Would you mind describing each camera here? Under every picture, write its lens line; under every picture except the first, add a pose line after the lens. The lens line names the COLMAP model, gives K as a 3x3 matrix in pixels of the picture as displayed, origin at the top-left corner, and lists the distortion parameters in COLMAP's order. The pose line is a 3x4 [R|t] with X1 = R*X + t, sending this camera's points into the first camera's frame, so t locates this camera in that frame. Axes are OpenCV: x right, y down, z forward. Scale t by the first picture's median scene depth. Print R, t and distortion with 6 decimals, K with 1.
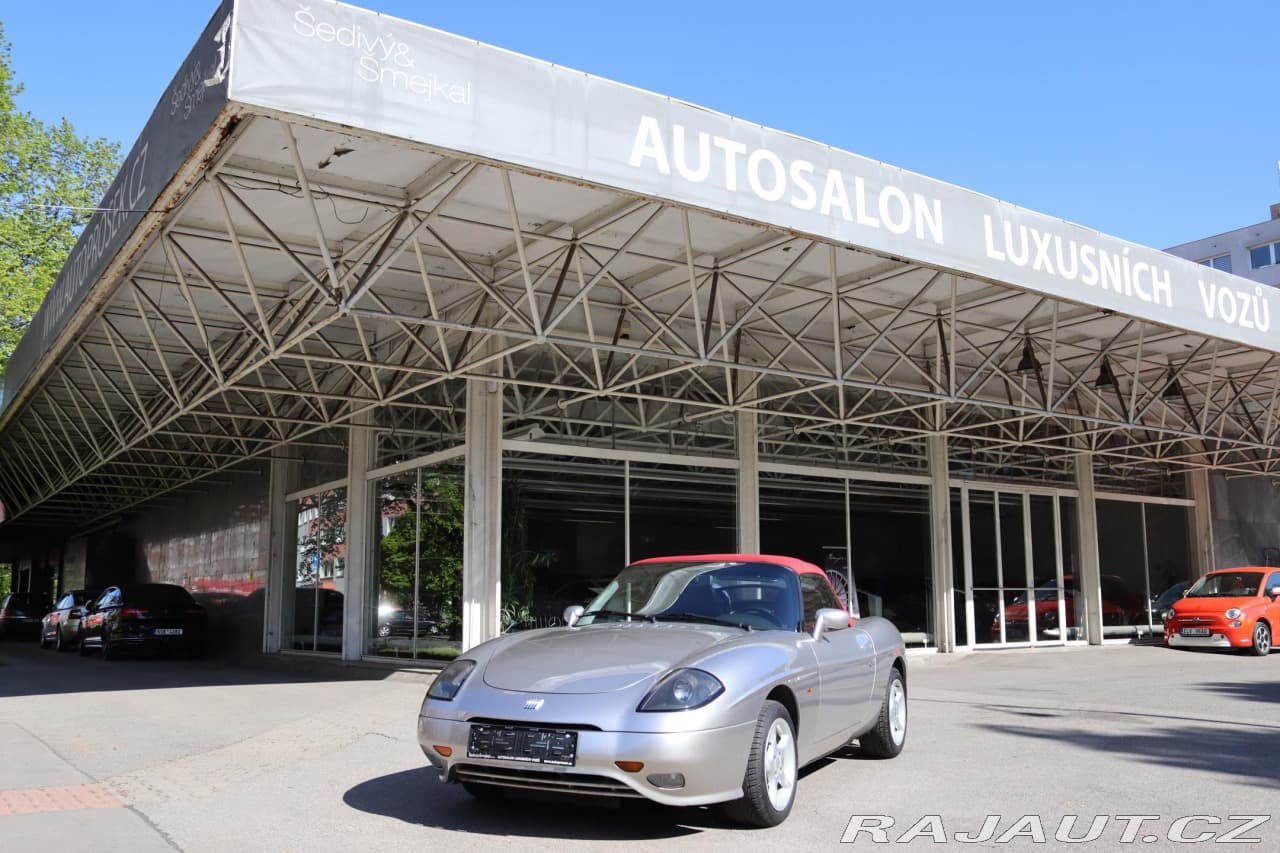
lens RADIAL K [[1159.4, 0, 640.0], [0, 1159.4, 426.5], [0, 0, 1]] dist [-0.102279, -0.001874]
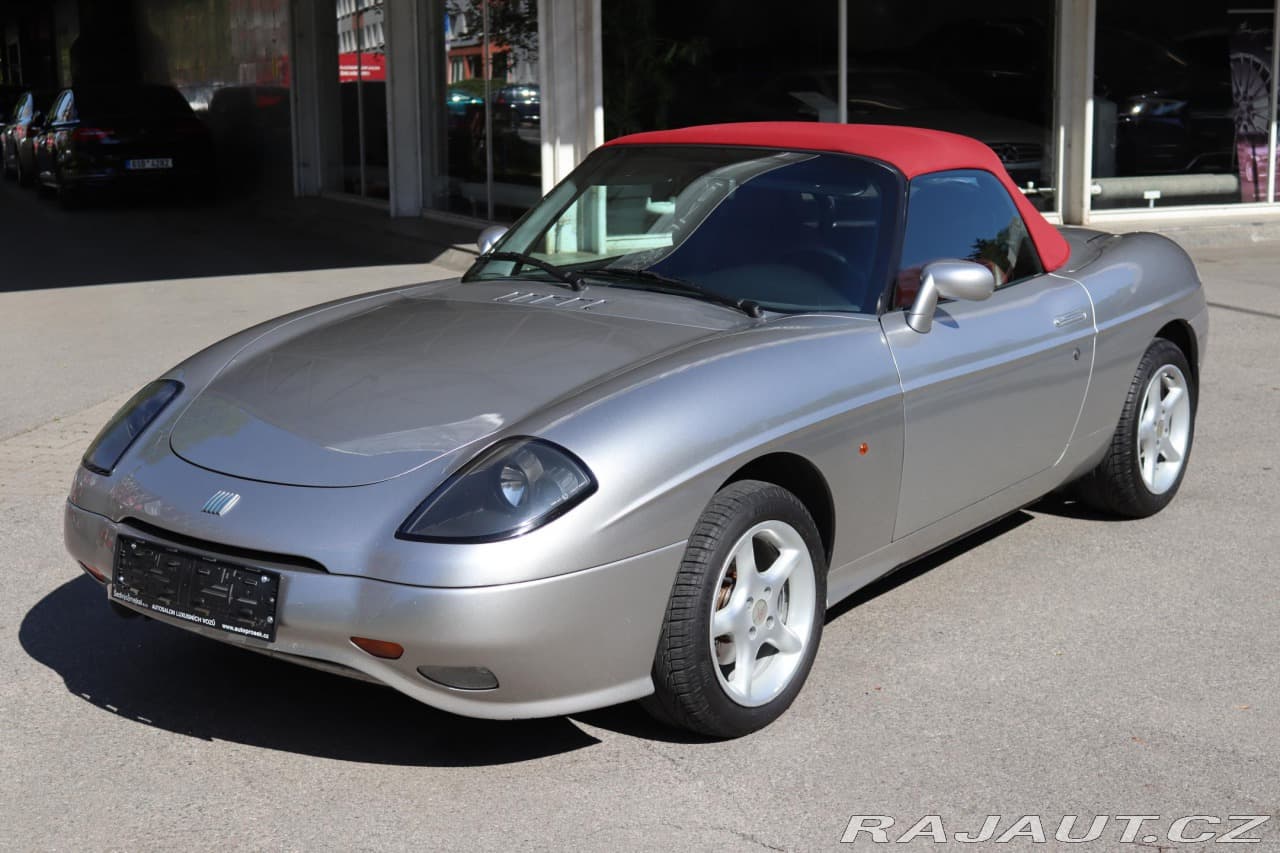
lens RADIAL K [[1837.0, 0, 640.0], [0, 1837.0, 426.5], [0, 0, 1]] dist [-0.049665, 0.092124]
pose [[0.978703, 0.027625, -0.203413, 0.227472], [0.043514, 0.940469, 0.337084, -0.044052], [0.200616, -0.338756, 0.919238, 0.303735]]
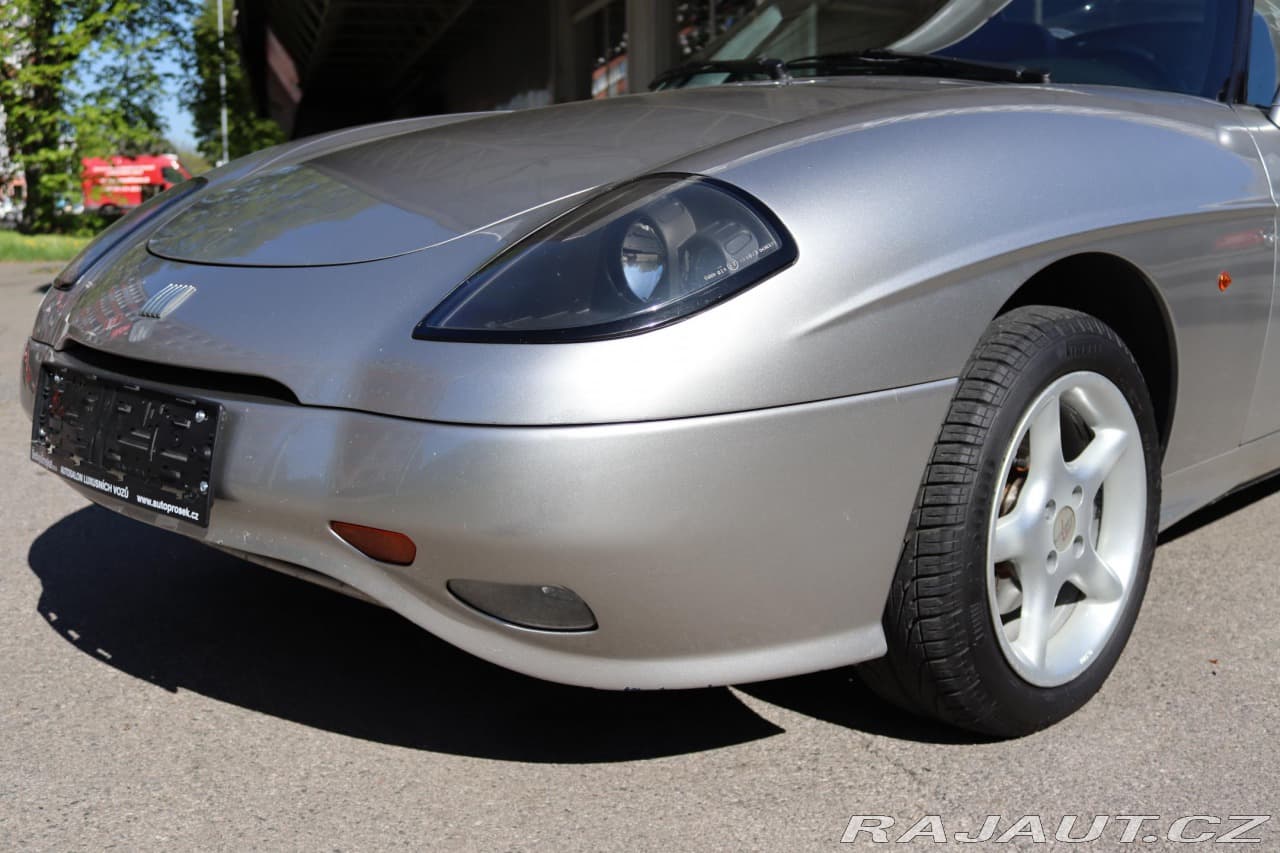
lens RADIAL K [[1409.5, 0, 640.0], [0, 1409.5, 426.5], [0, 0, 1]] dist [-0.091381, 0.029558]
pose [[0.940531, 0.052888, -0.335566, 0.136859], [0.057862, 0.948431, 0.311656, 0.155787], [0.334744, -0.312539, 0.888969, 0.664470]]
